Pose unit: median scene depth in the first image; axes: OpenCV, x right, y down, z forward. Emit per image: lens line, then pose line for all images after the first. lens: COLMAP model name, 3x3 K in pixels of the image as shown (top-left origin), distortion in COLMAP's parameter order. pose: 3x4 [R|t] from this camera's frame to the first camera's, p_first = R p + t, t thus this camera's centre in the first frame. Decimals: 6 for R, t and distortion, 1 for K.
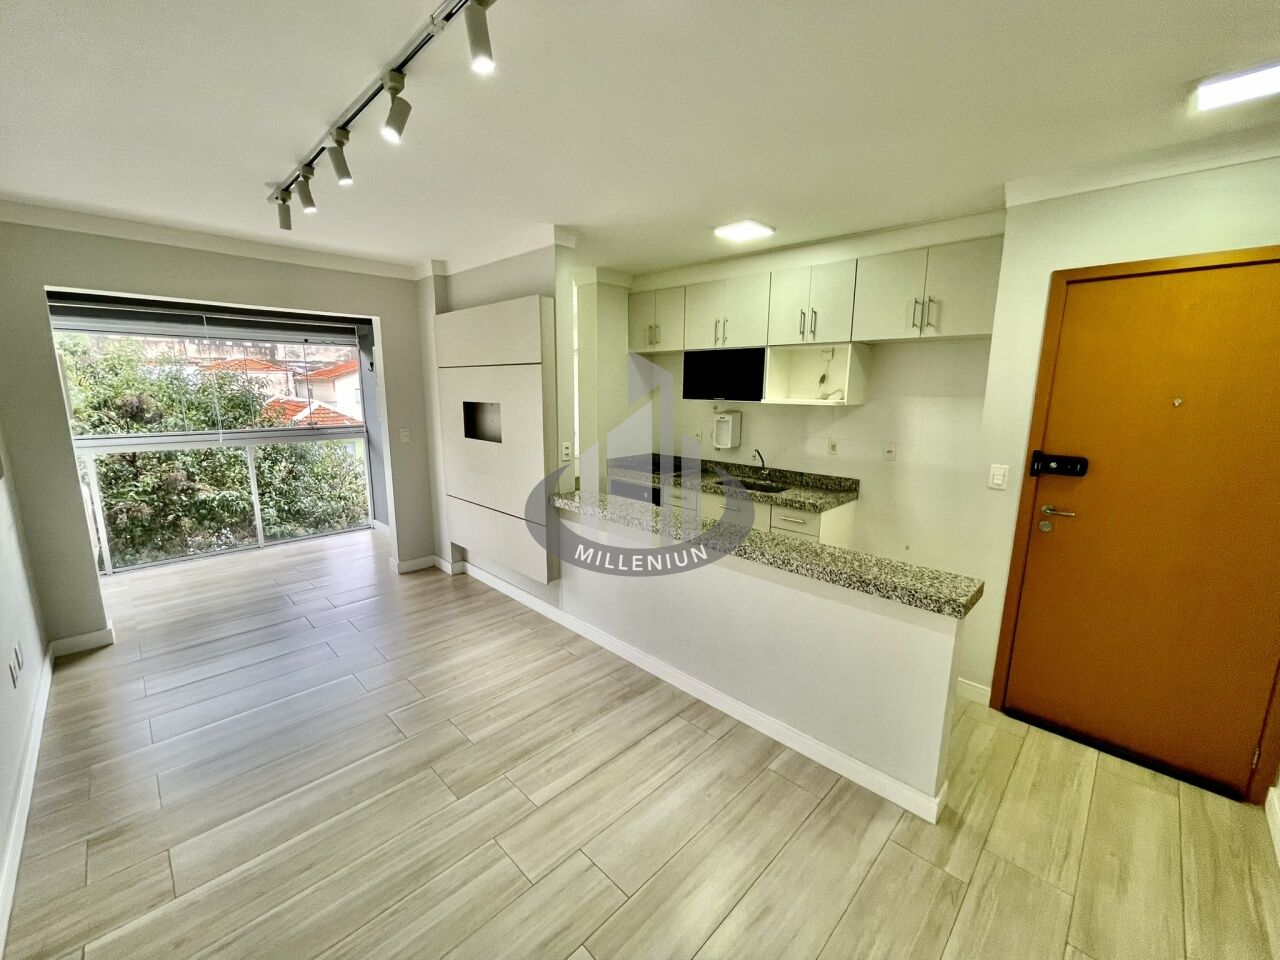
lens RADIAL K [[522.6, 0, 636.6], [0, 522.6, 483.1], [0, 0, 1]] dist [-0.015439, 0.009005]
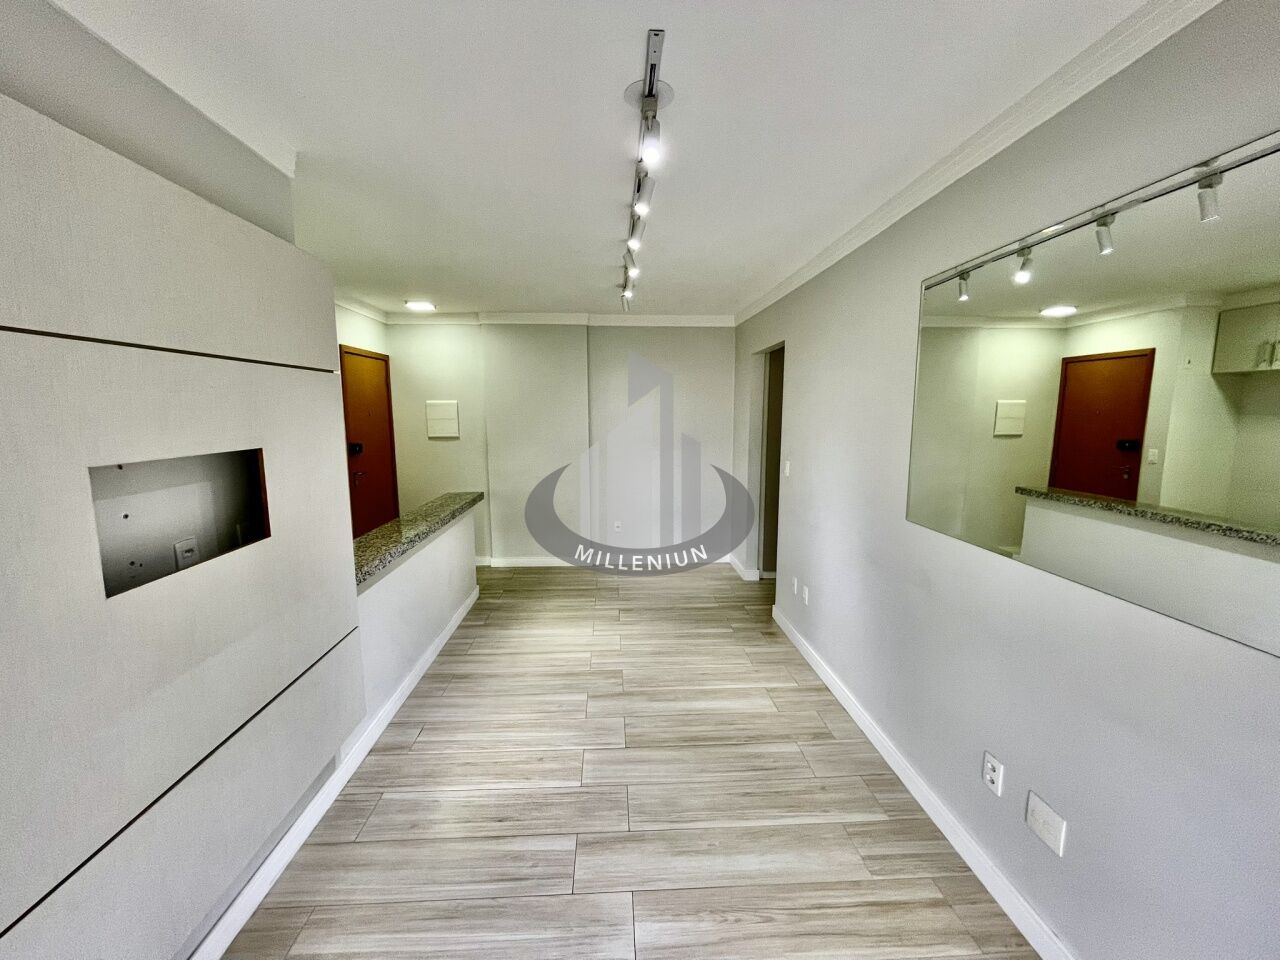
lens RADIAL K [[519.5, 0, 638.1], [0, 519.5, 482.3], [0, 0, 1]] dist [-0.002690, -0.000077]
pose [[-0.741448, -0.100111, 0.663500, -0.744204], [0.119252, 0.953408, 0.277115, -0.196446], [-0.660328, 0.284591, -0.694964, 1.036246]]
